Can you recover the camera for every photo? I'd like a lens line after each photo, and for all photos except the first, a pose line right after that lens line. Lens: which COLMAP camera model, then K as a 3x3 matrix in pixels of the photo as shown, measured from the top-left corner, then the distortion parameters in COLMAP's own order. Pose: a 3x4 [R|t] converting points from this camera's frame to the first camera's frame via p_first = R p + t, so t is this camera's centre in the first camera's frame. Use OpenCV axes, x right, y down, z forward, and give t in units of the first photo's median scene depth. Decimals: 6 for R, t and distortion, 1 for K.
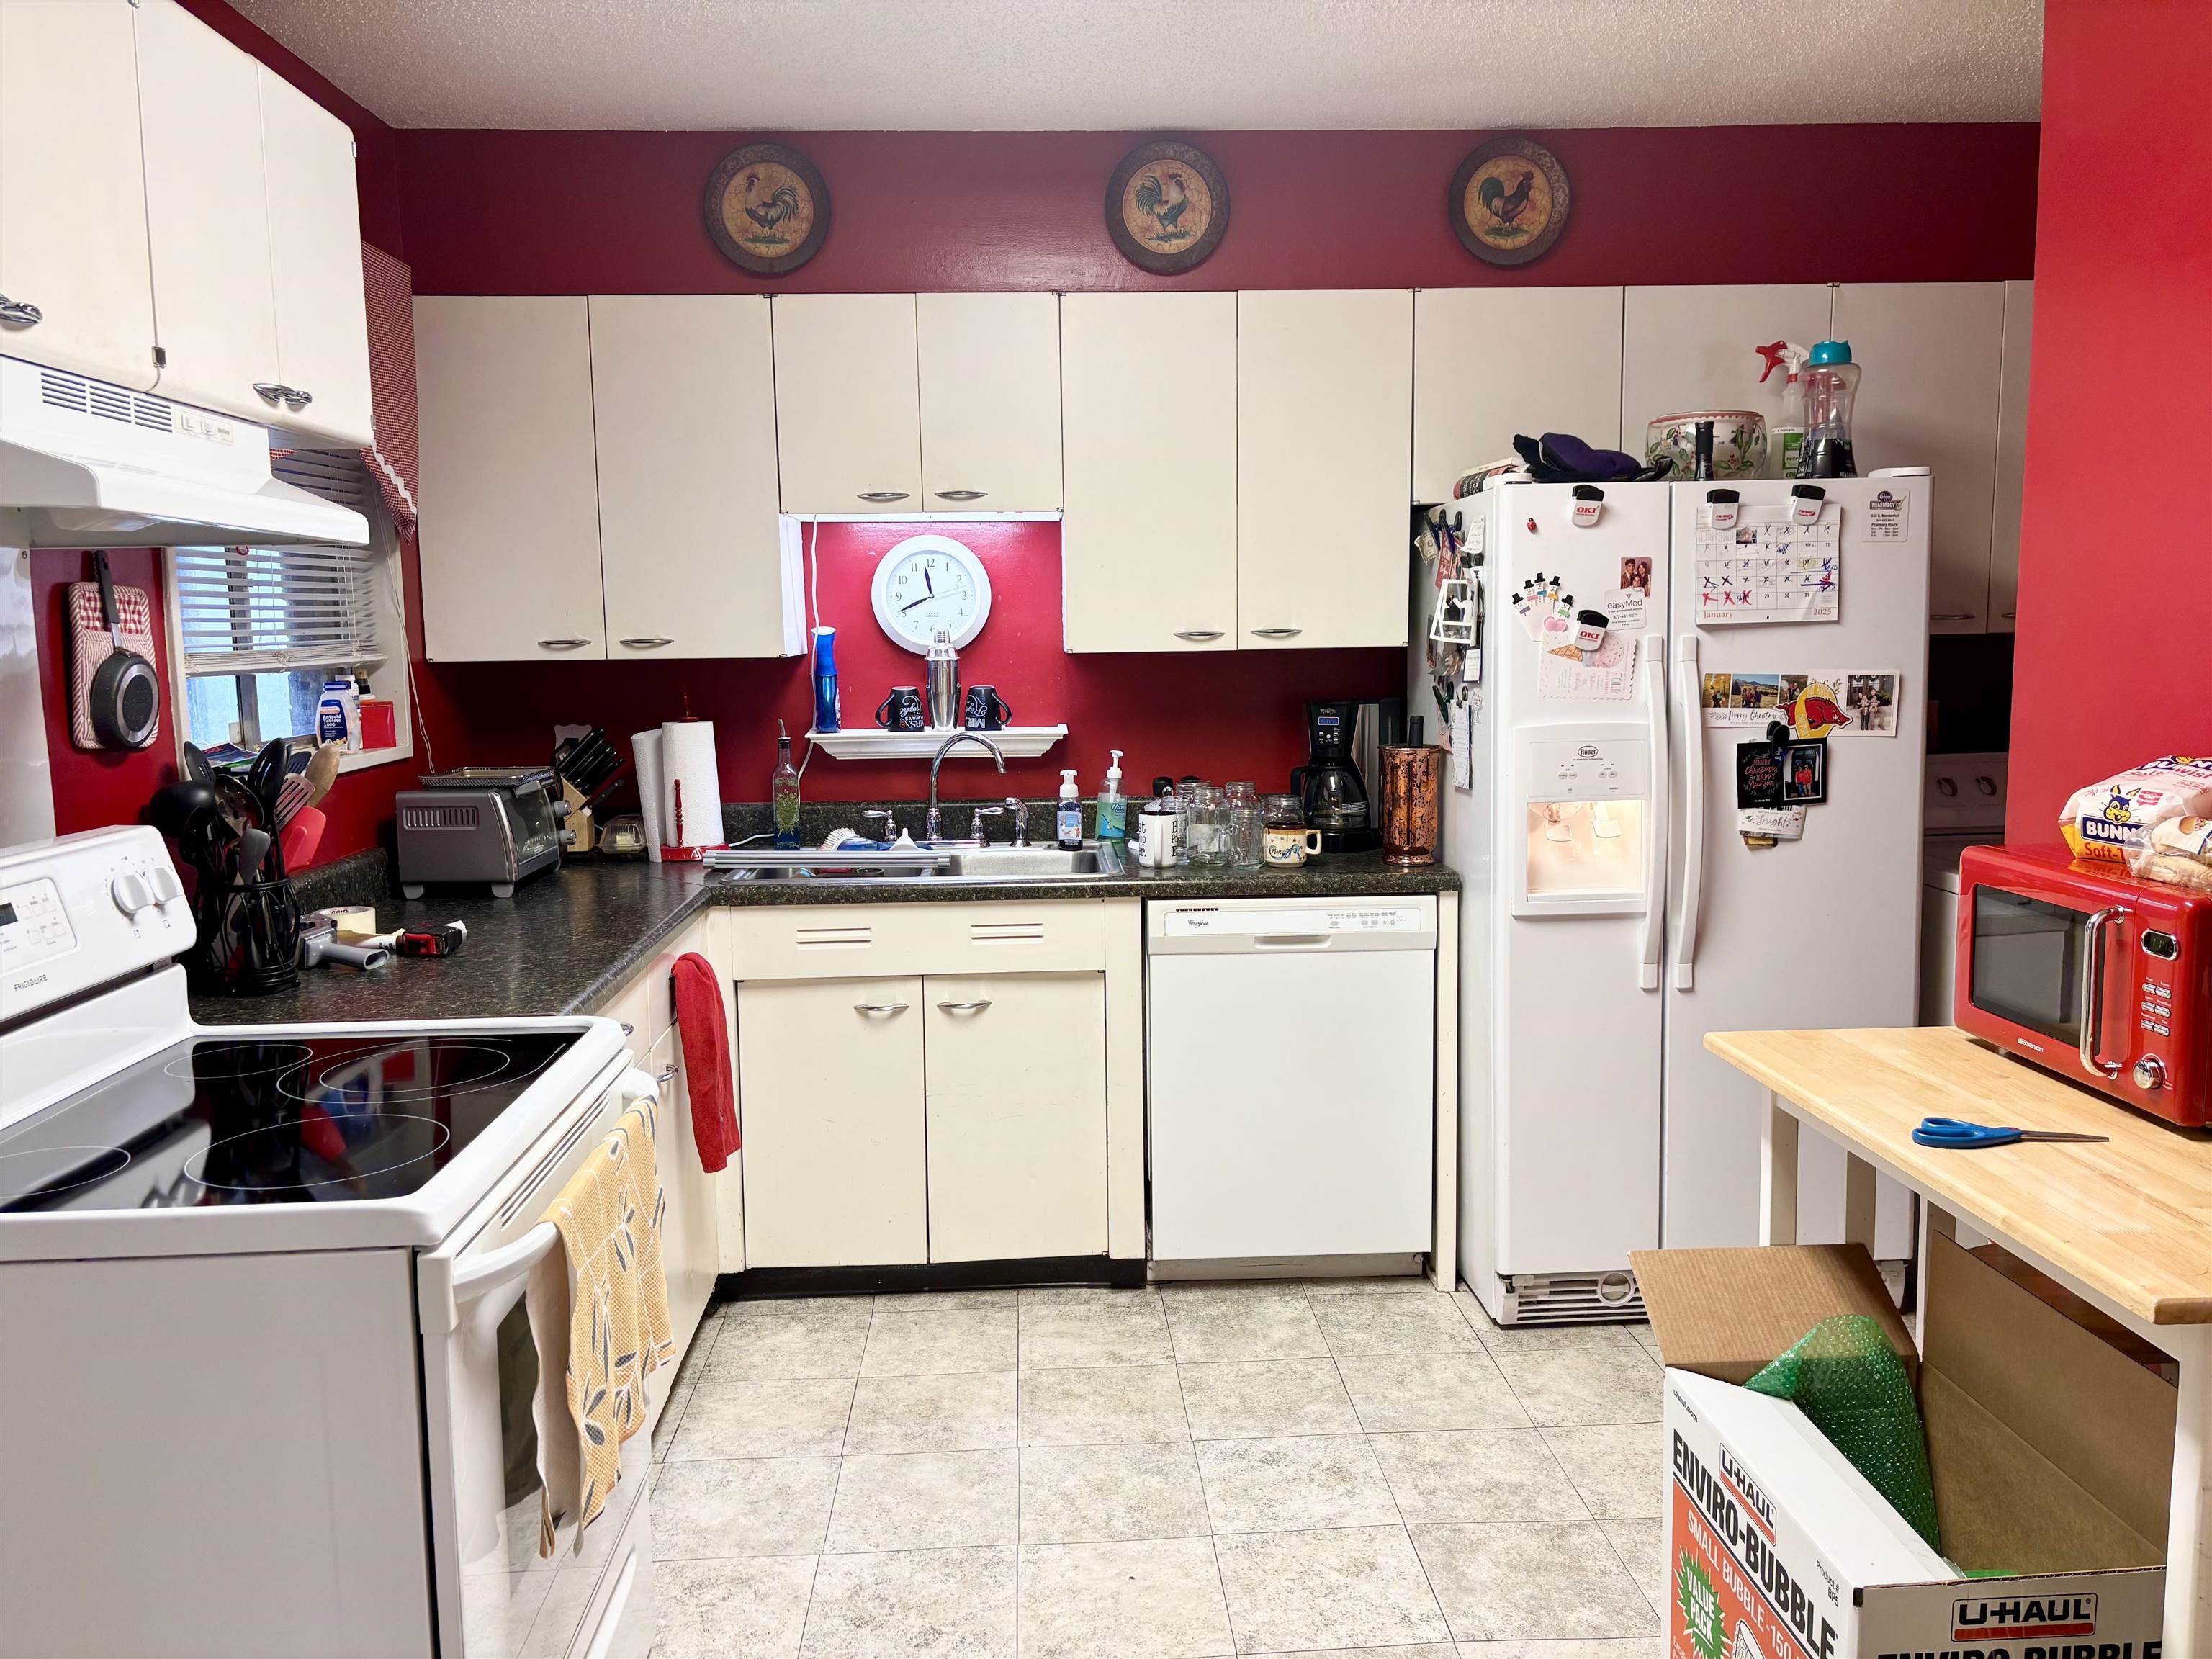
lens RADIAL K [[1670.6, 0, 1110.0], [0, 1670.6, 822.8], [0, 0, 1]] dist [0.054199, -0.053451]
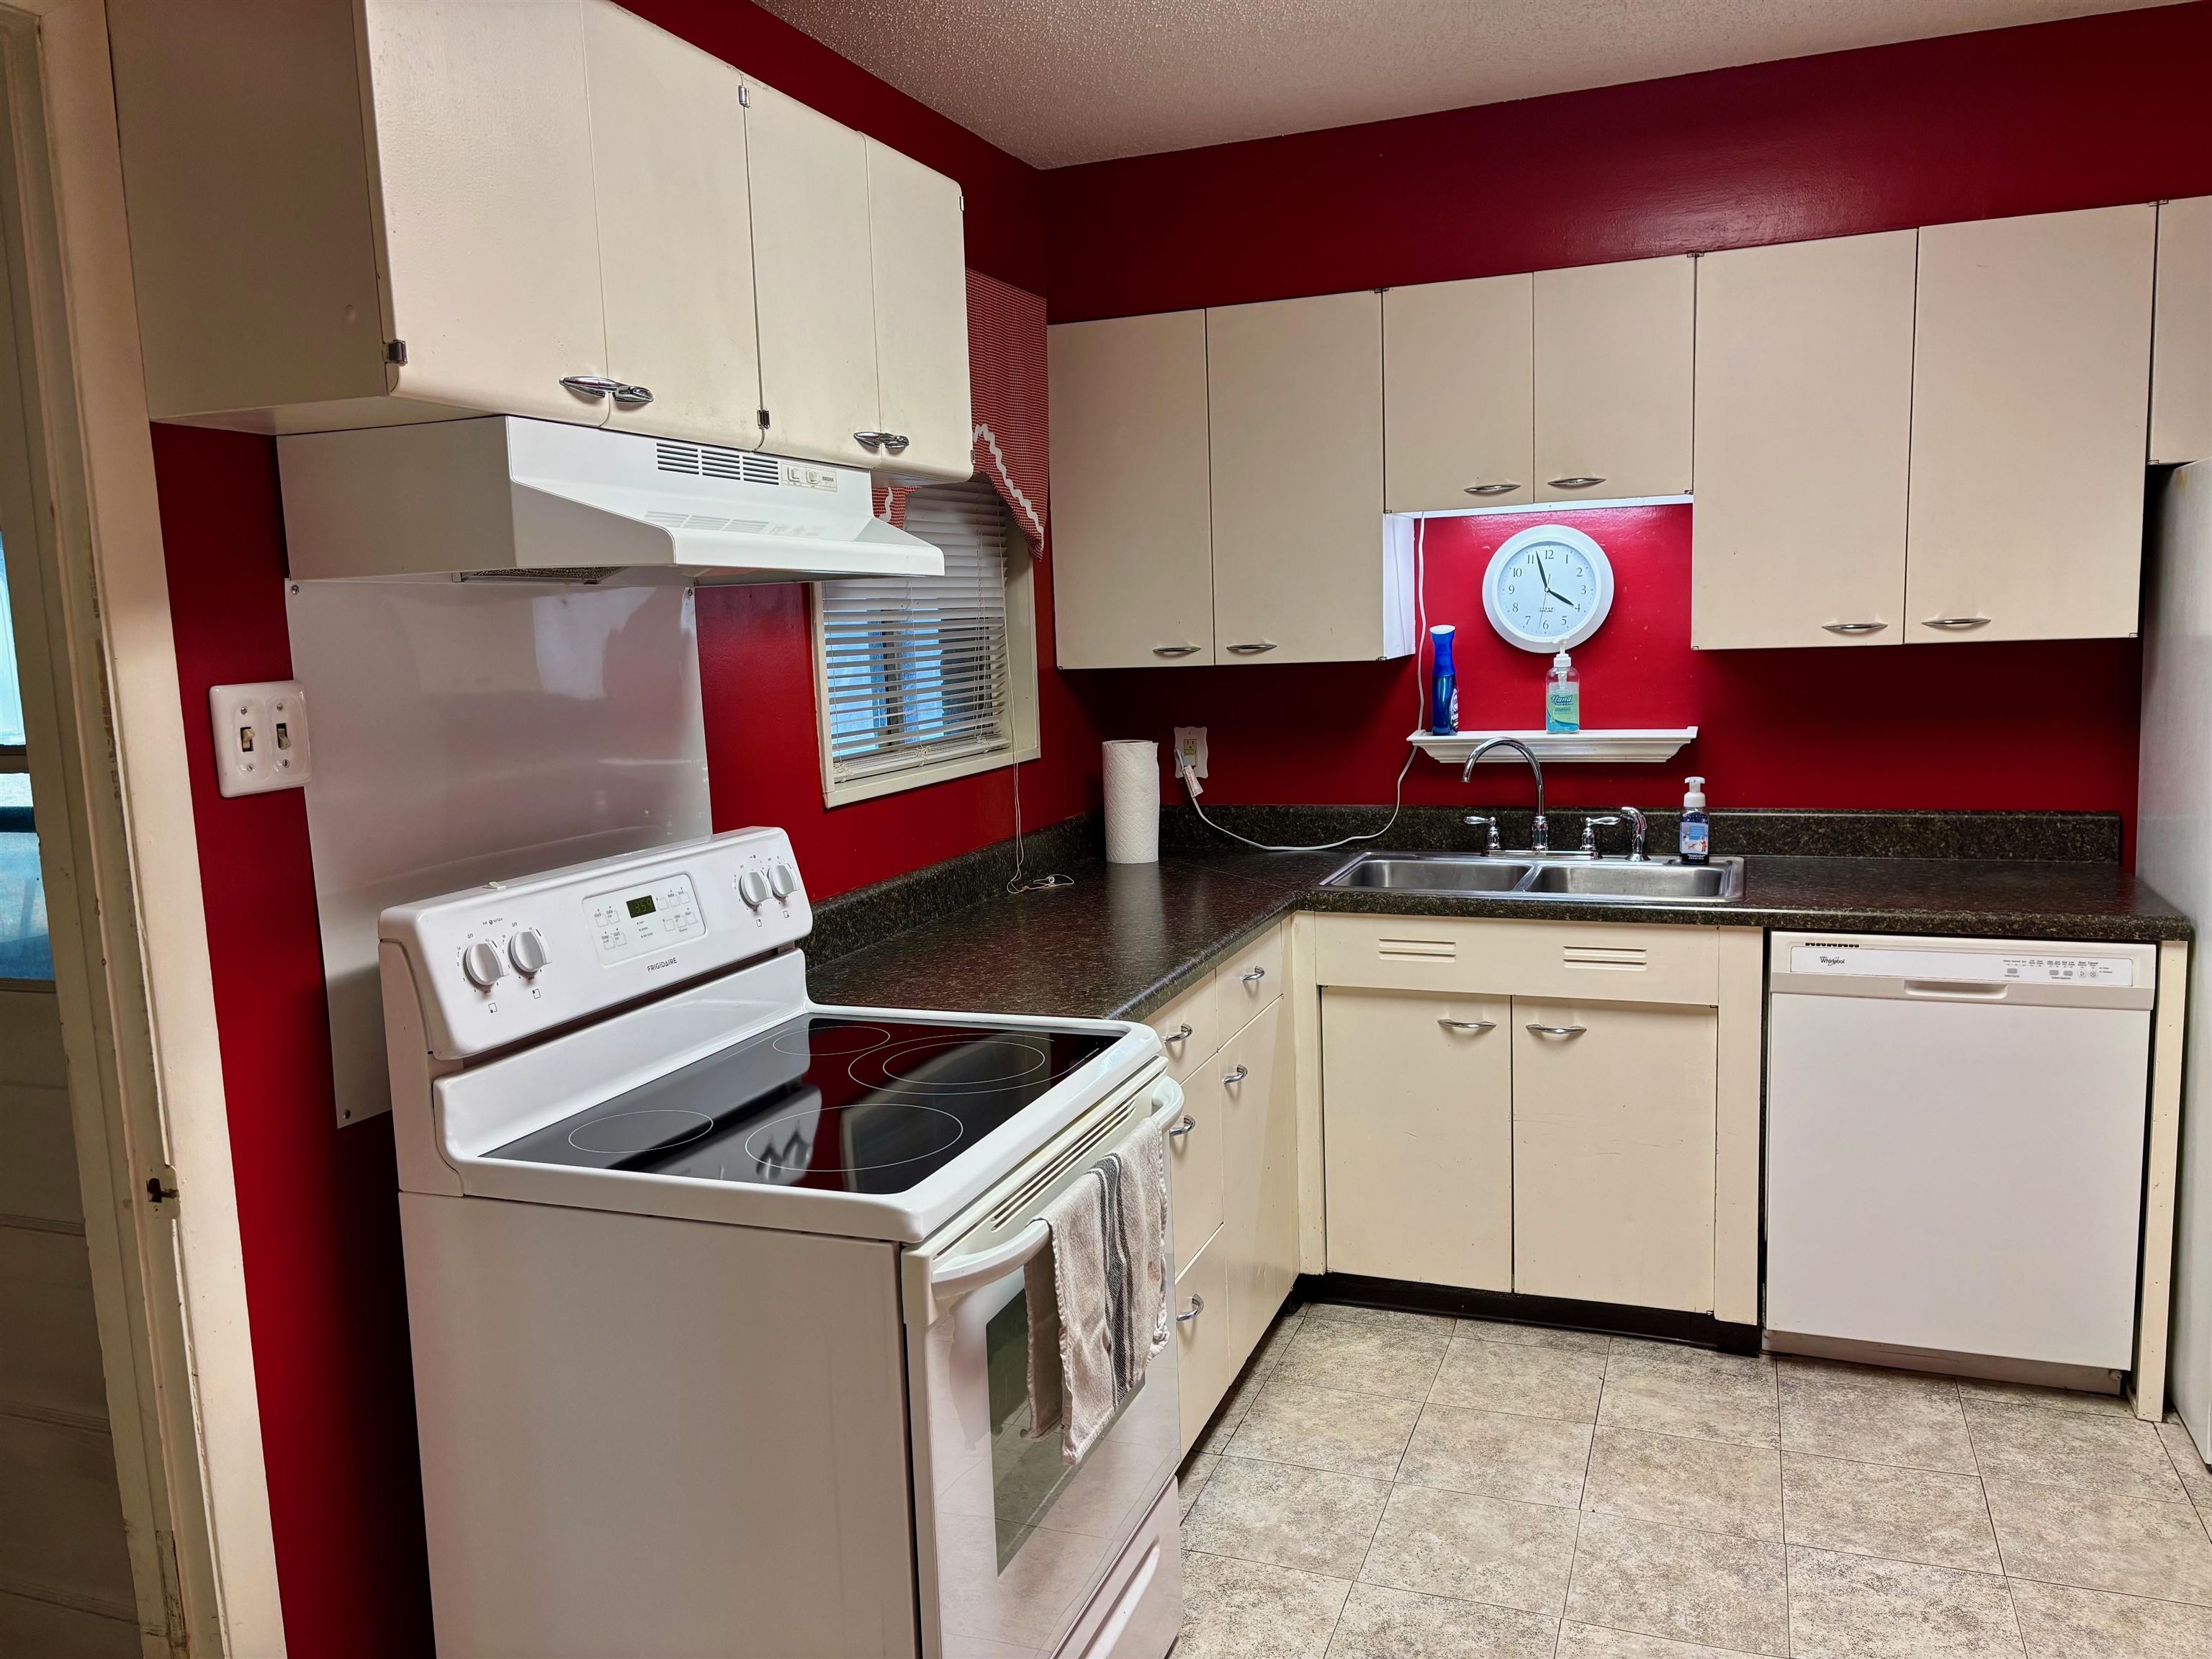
lens RADIAL K [[1670.6, 0, 1098.9], [0, 1670.6, 841.0], [0, 0, 1]] dist [0.054199, -0.053451]
pose [[0.913324, 0.035715, -0.405665, 0.060124], [-0.026284, 0.999240, 0.028798, -0.018157], [0.406386, -0.015639, 0.913568, 0.035719]]
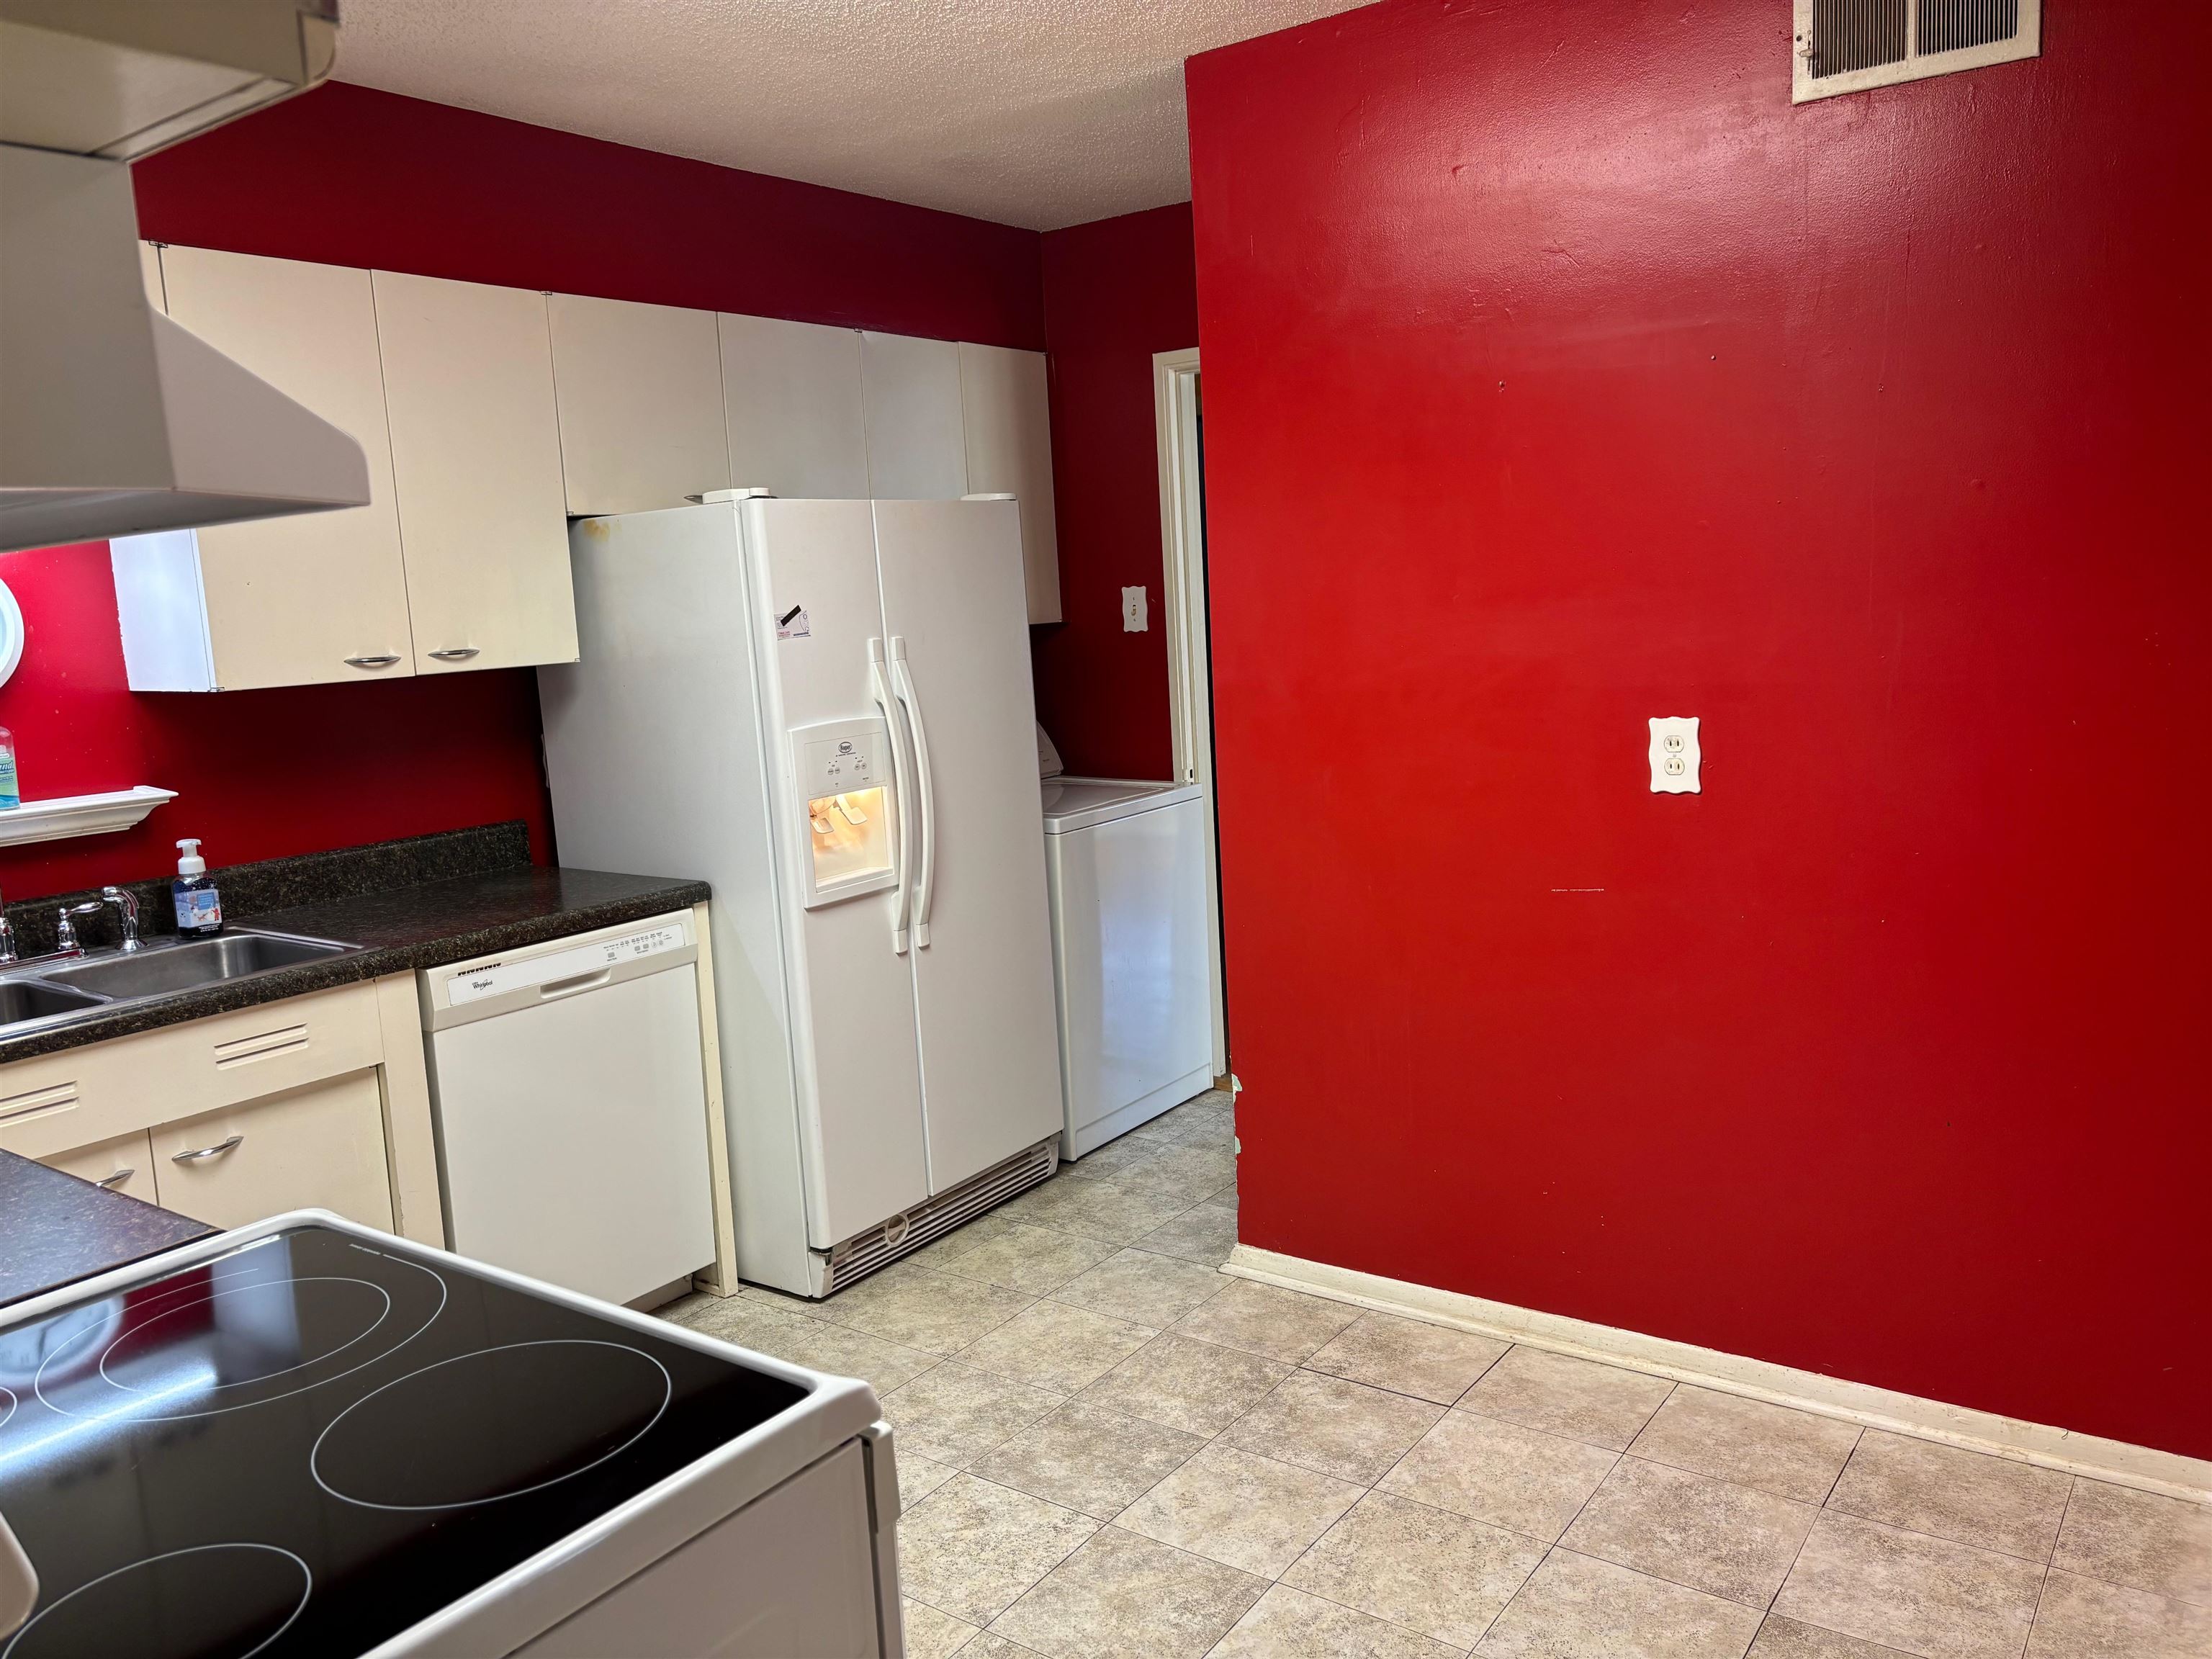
lens RADIAL K [[1670.6, 0, 1097.1], [0, 1670.6, 827.5], [0, 0, 1]] dist [0.054199, -0.053451]
pose [[0.632984, -0.131667, 0.762886, -0.427728], [0.135986, 0.989019, 0.057864, -0.030114], [-0.762128, 0.067115, 0.643938, 0.177135]]
